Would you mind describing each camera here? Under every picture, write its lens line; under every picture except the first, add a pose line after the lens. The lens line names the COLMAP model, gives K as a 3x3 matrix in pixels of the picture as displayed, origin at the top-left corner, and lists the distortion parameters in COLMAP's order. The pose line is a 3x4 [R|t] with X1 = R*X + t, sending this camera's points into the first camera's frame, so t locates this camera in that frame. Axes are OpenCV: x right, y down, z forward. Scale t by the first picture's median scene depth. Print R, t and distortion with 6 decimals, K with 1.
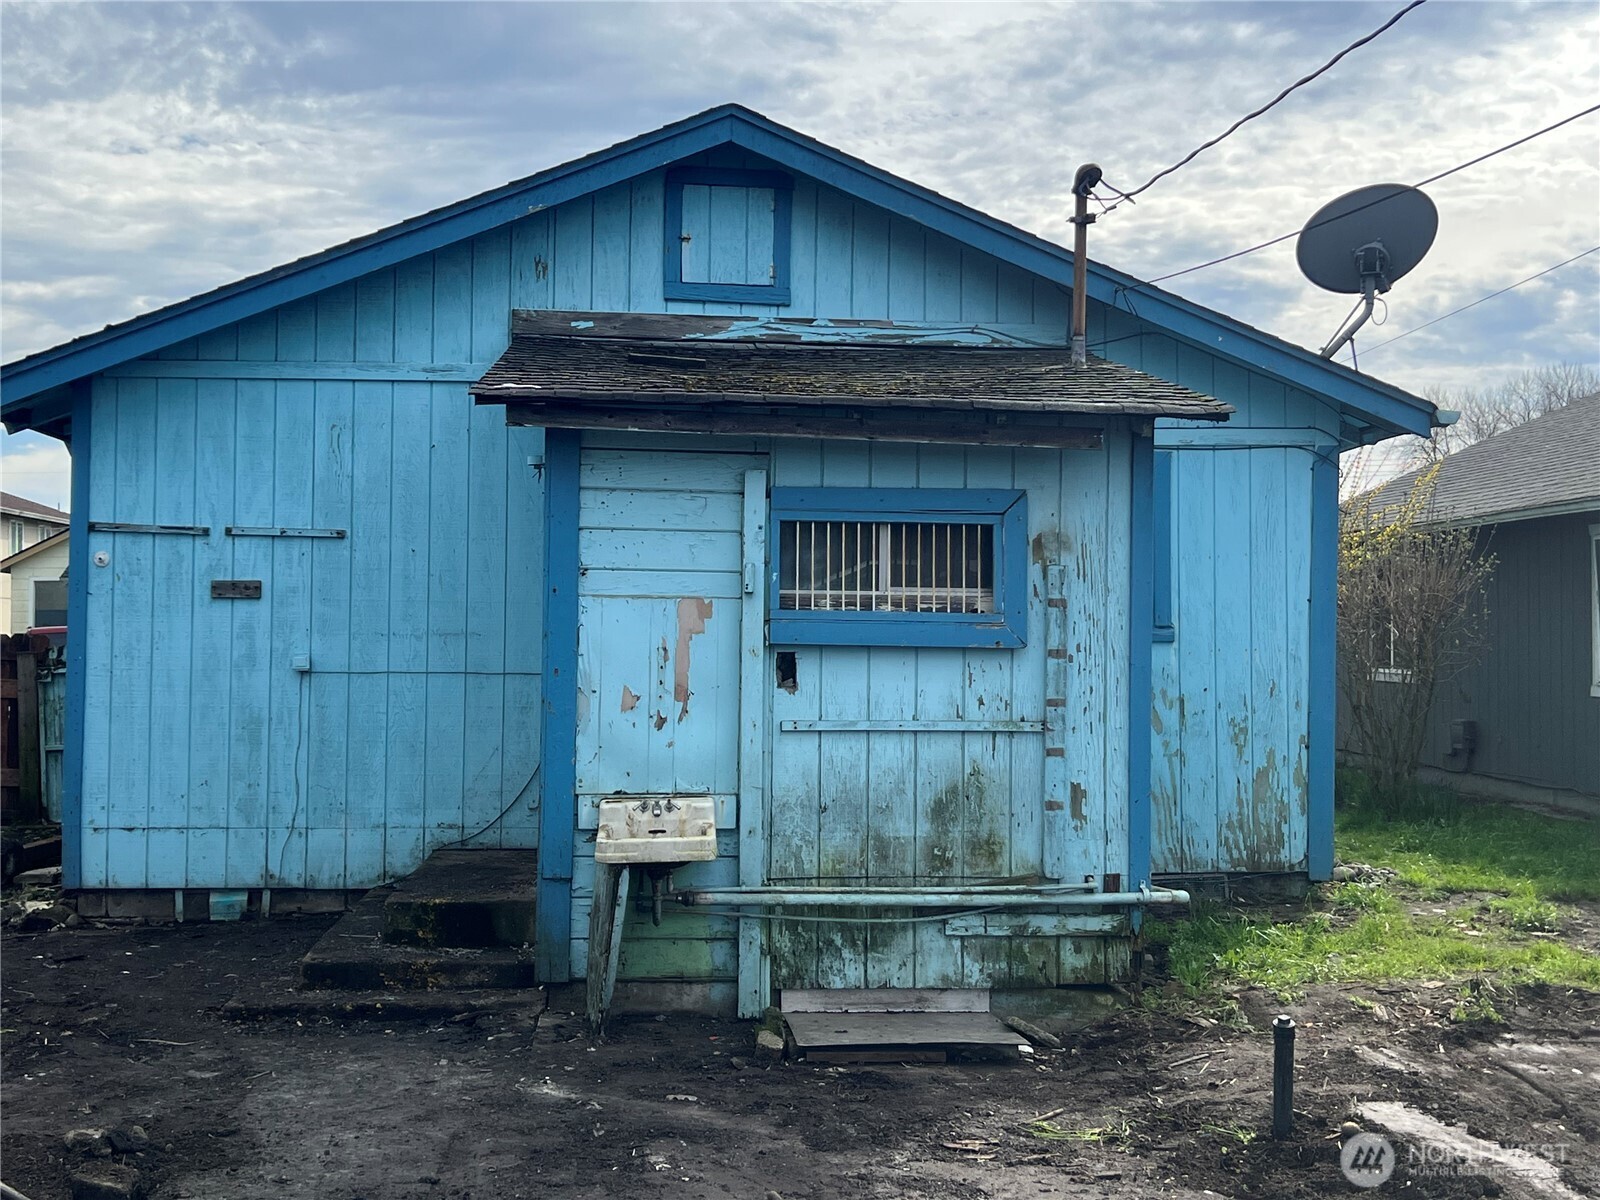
lens RADIAL K [[1926.5, 0, 831.2], [0, 1926.5, 597.4], [0, 0, 1]] dist [0.221570, -0.590372]
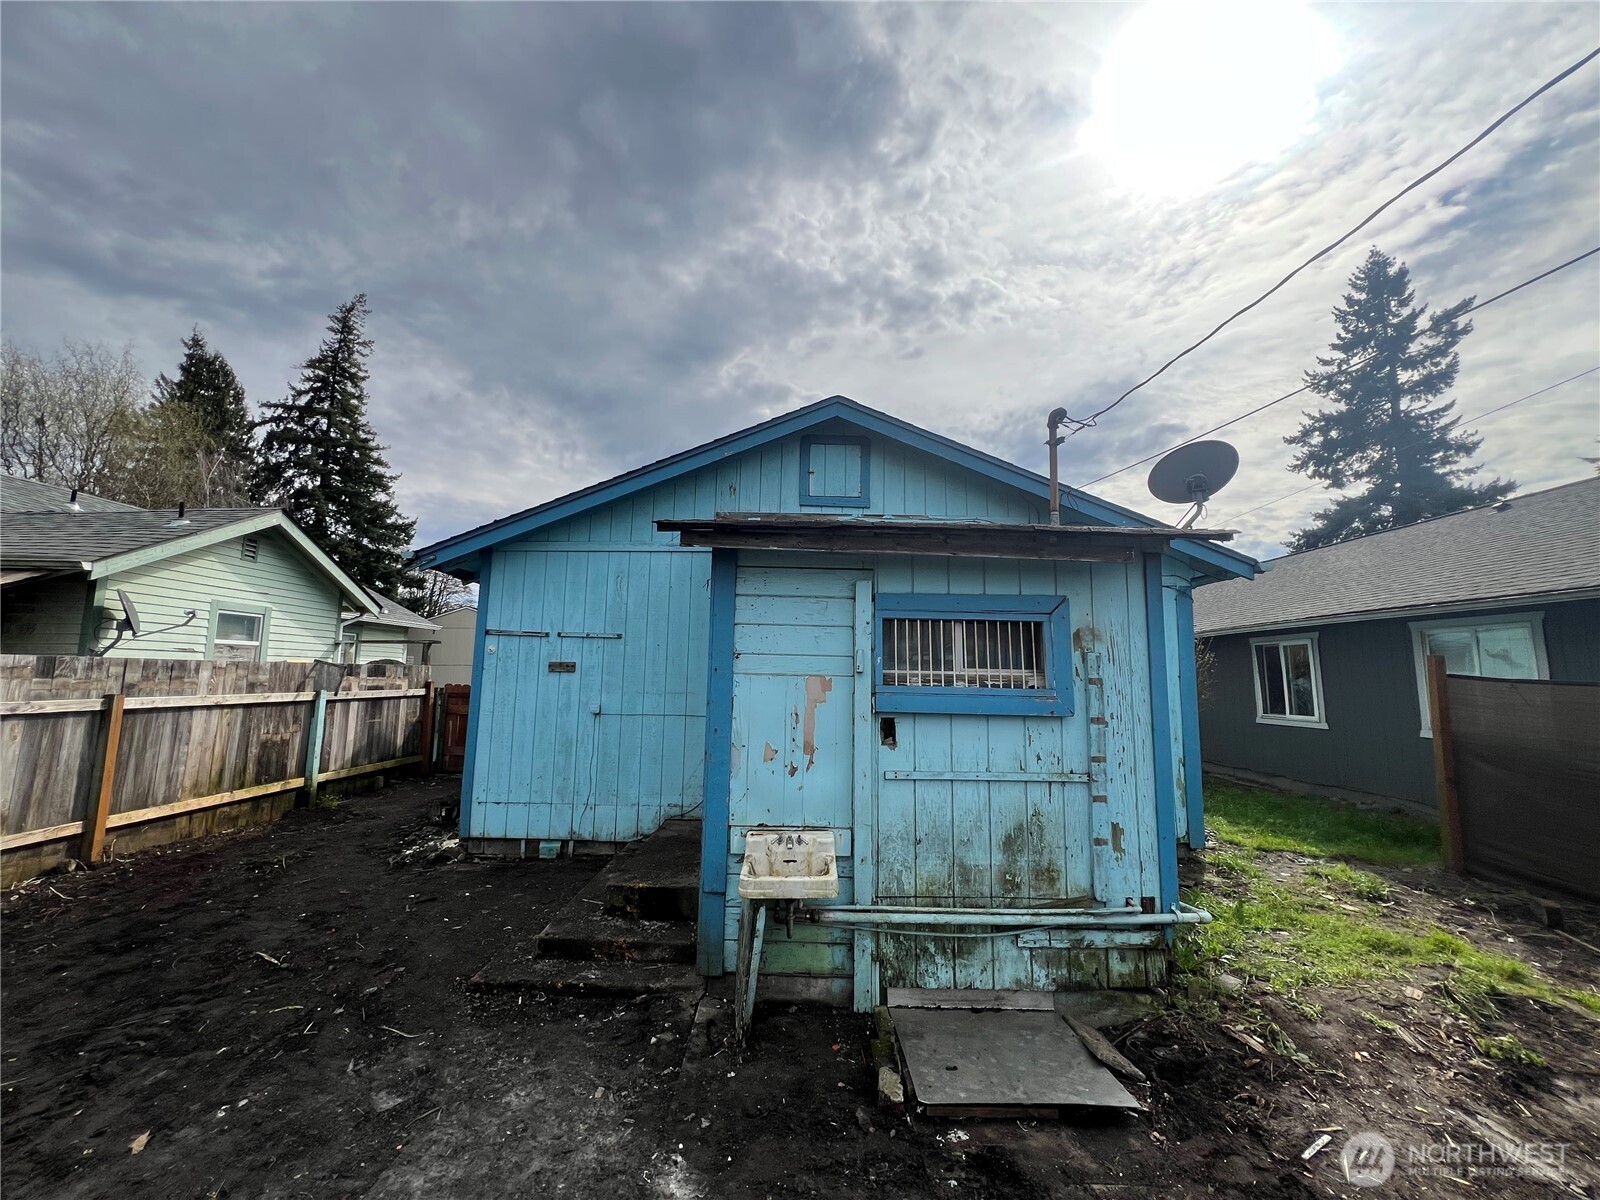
lens RADIAL K [[637.4, 0, 795.5], [0, 637.4, 596.7], [0, 0, 1]] dist [-0.000646, -0.000413]
pose [[0.995387, -0.005410, -0.095787, -0.043386], [-0.005387, 0.993682, -0.112103, -0.004529], [0.095788, 0.112102, 0.989069, 0.544252]]
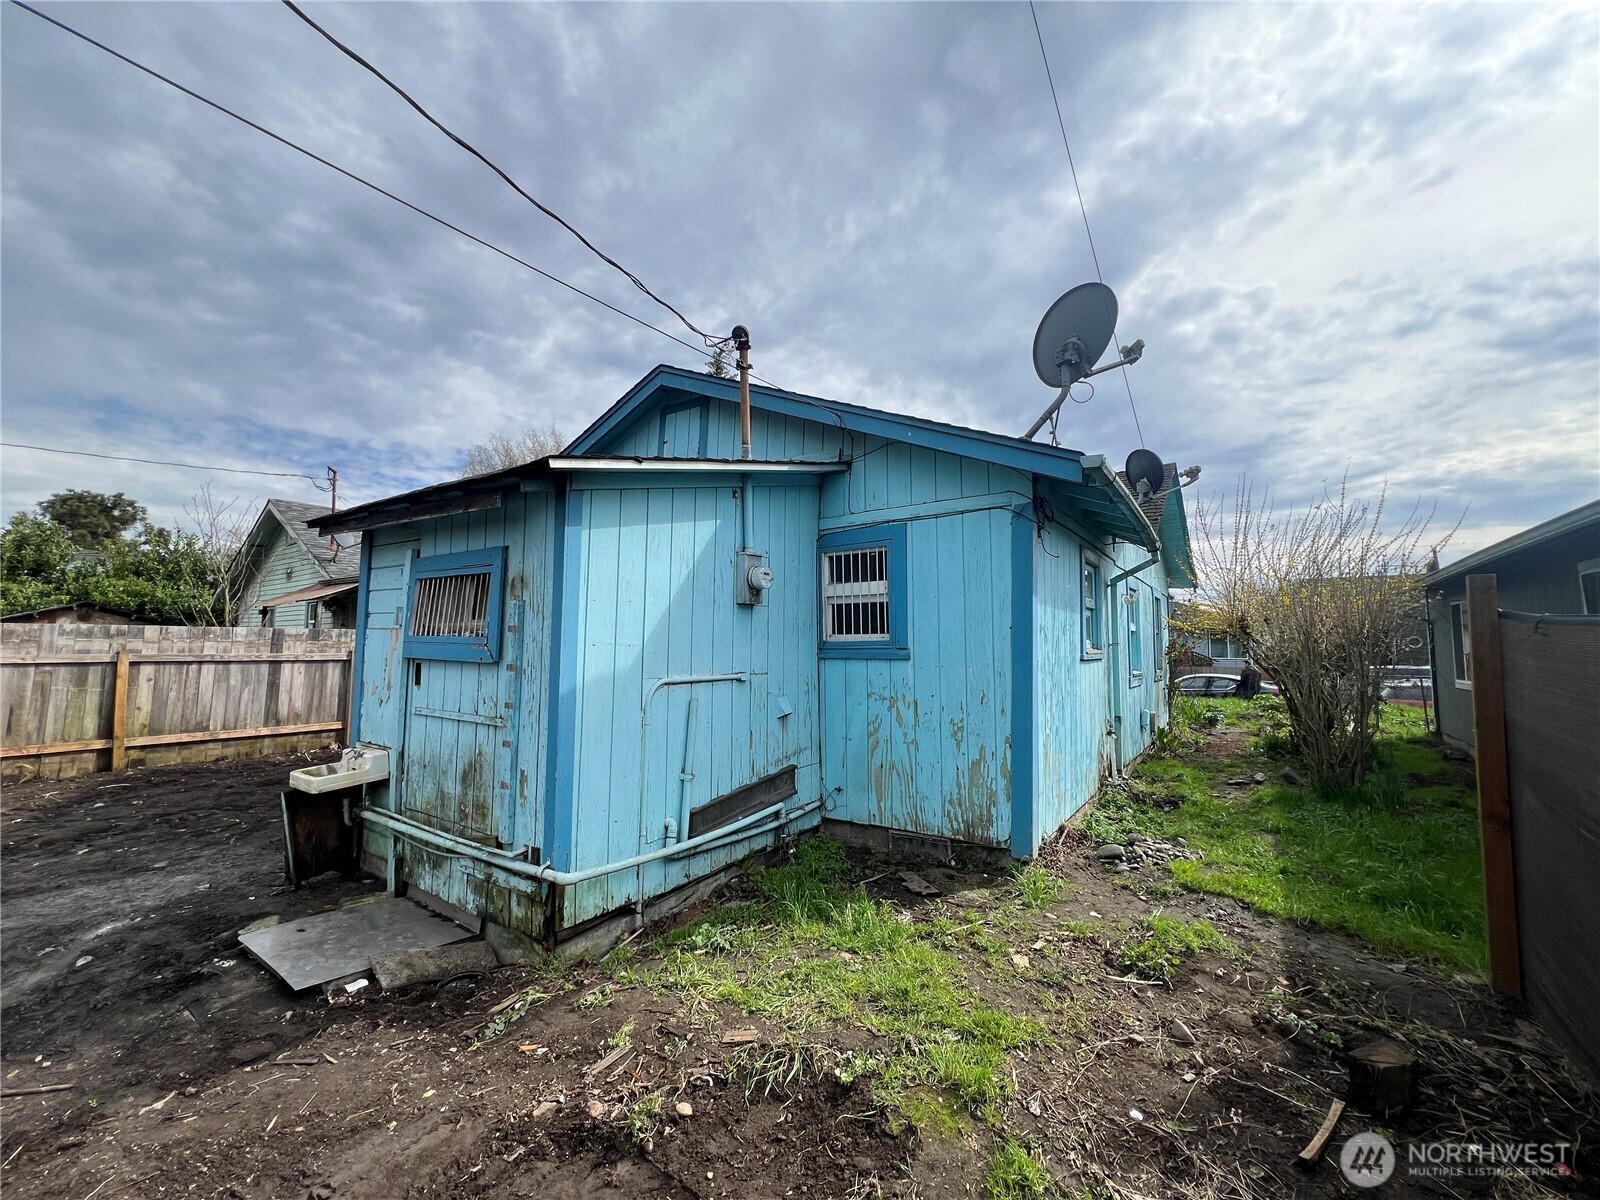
lens RADIAL K [[639.3, 0, 795.6], [0, 639.3, 596.1], [0, 0, 1]] dist [-0.001265, -0.000211]
pose [[0.755735, -0.049404, -0.653012, 0.541990], [0.004860, 0.997546, -0.069845, 0.012240], [0.654860, 0.049611, 0.754120, 0.793373]]
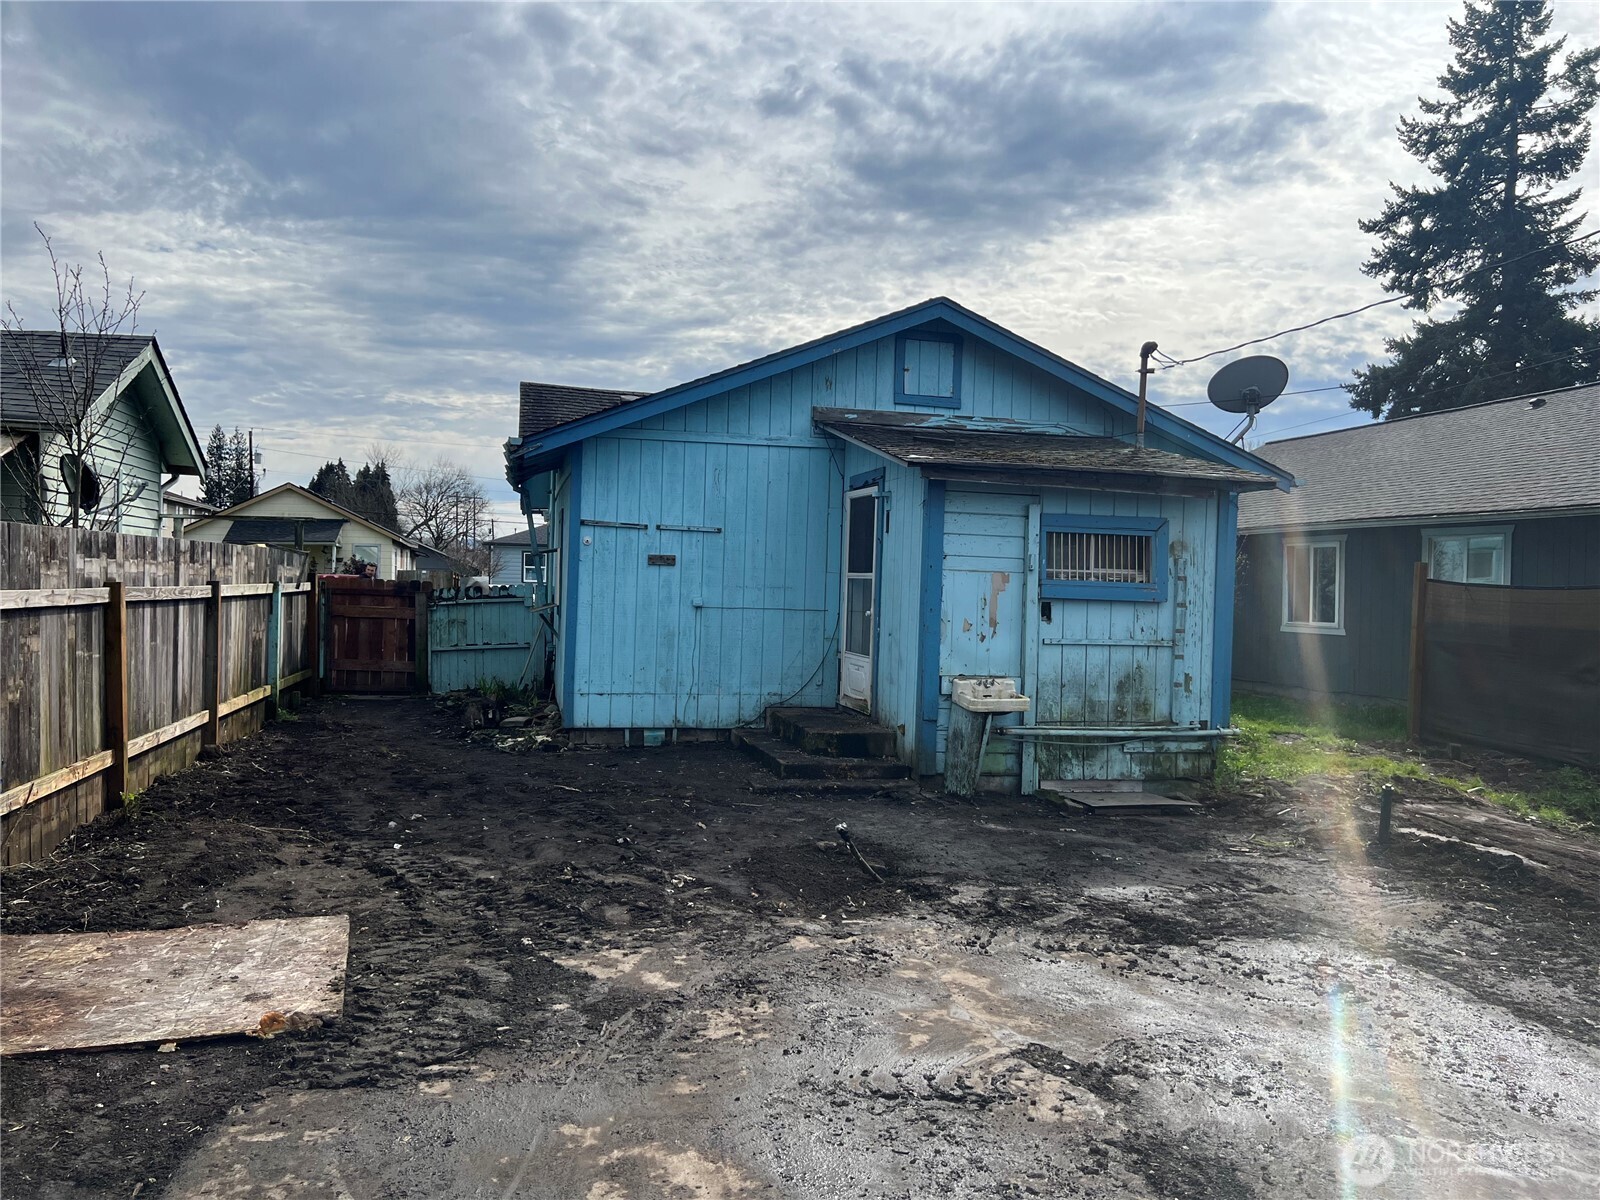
lens RADIAL K [[1231.9, 0, 781.5], [0, 1231.9, 593.7], [0, 0, 1]] dist [0.119911, -0.139478]
pose [[0.989563, 0.018097, 0.142963, -0.444533], [-0.021497, 0.999521, 0.022275, -0.000919], [-0.142492, -0.025116, 0.989477, -0.154008]]
